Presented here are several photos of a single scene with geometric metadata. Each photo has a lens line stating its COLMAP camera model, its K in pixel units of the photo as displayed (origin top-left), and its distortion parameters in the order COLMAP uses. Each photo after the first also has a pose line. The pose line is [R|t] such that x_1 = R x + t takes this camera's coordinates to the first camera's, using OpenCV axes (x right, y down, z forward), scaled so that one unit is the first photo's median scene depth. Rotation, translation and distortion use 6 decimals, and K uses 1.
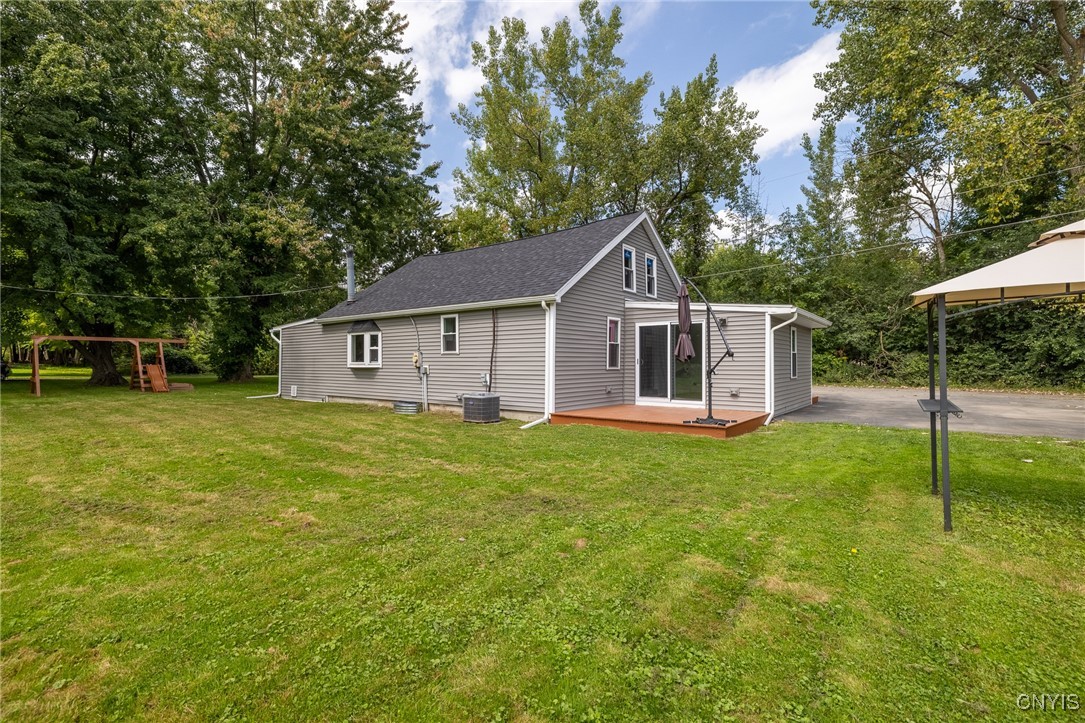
lens RADIAL K [[494.8, 0, 533.7], [0, 494.8, 356.0], [0, 0, 1]] dist [-0.009445, 0.003880]
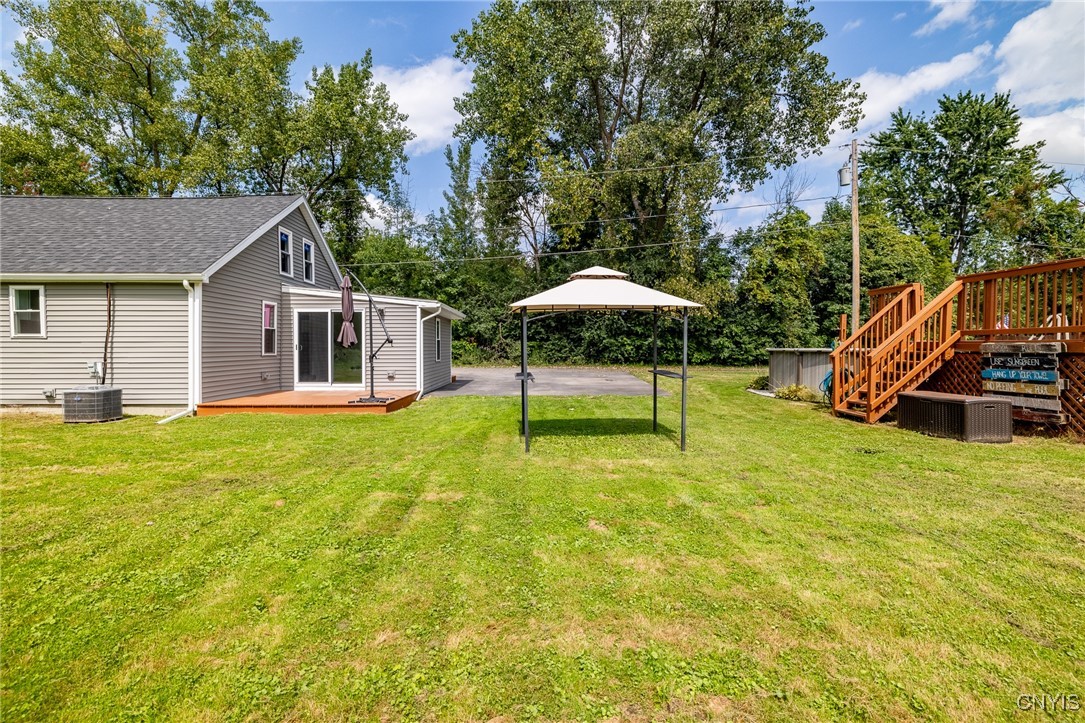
lens RADIAL K [[494.8, 0, 545.5], [0, 494.8, 356.0], [0, 0, 1]] dist [-0.009445, 0.003880]
pose [[0.763288, -0.012218, 0.645942, -0.042498], [-0.007400, 0.999590, 0.027651, -0.002113], [-0.646016, -0.025886, 0.762885, -0.072060]]
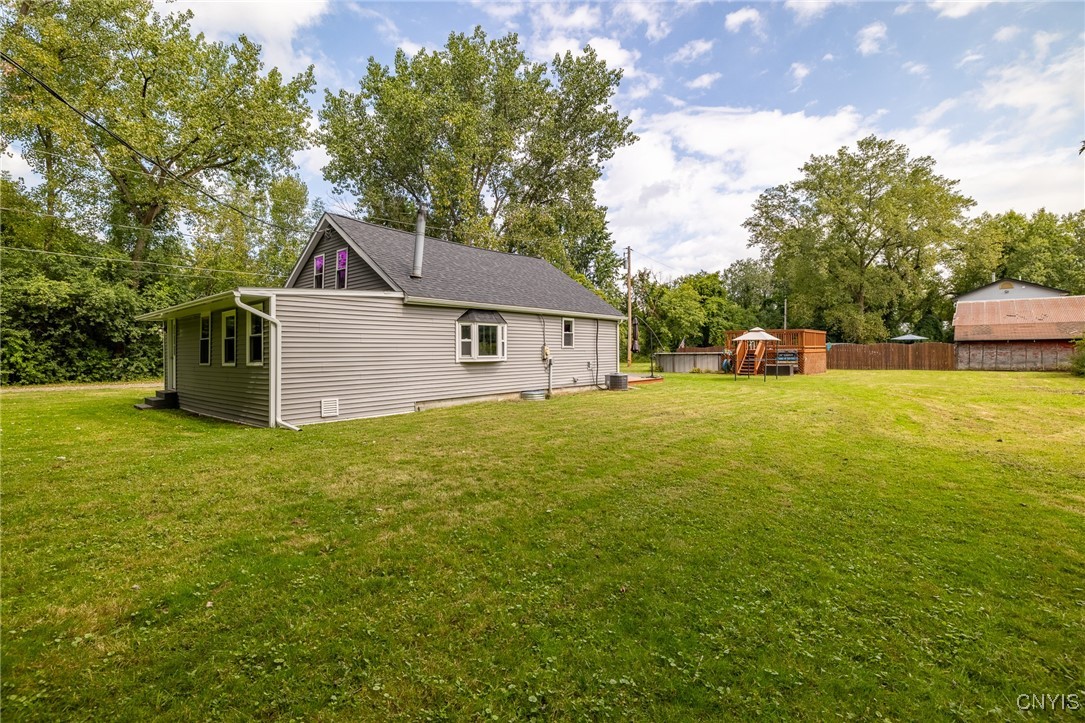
lens RADIAL K [[494.8, 0, 542.8], [0, 494.8, 354.8], [0, 0, 1]] dist [-0.009445, 0.003880]
pose [[0.052448, -0.004398, 0.998614, -1.205894], [-0.000511, 0.999990, 0.004431, 0.006687], [-0.998624, -0.000742, 0.052445, 0.812624]]
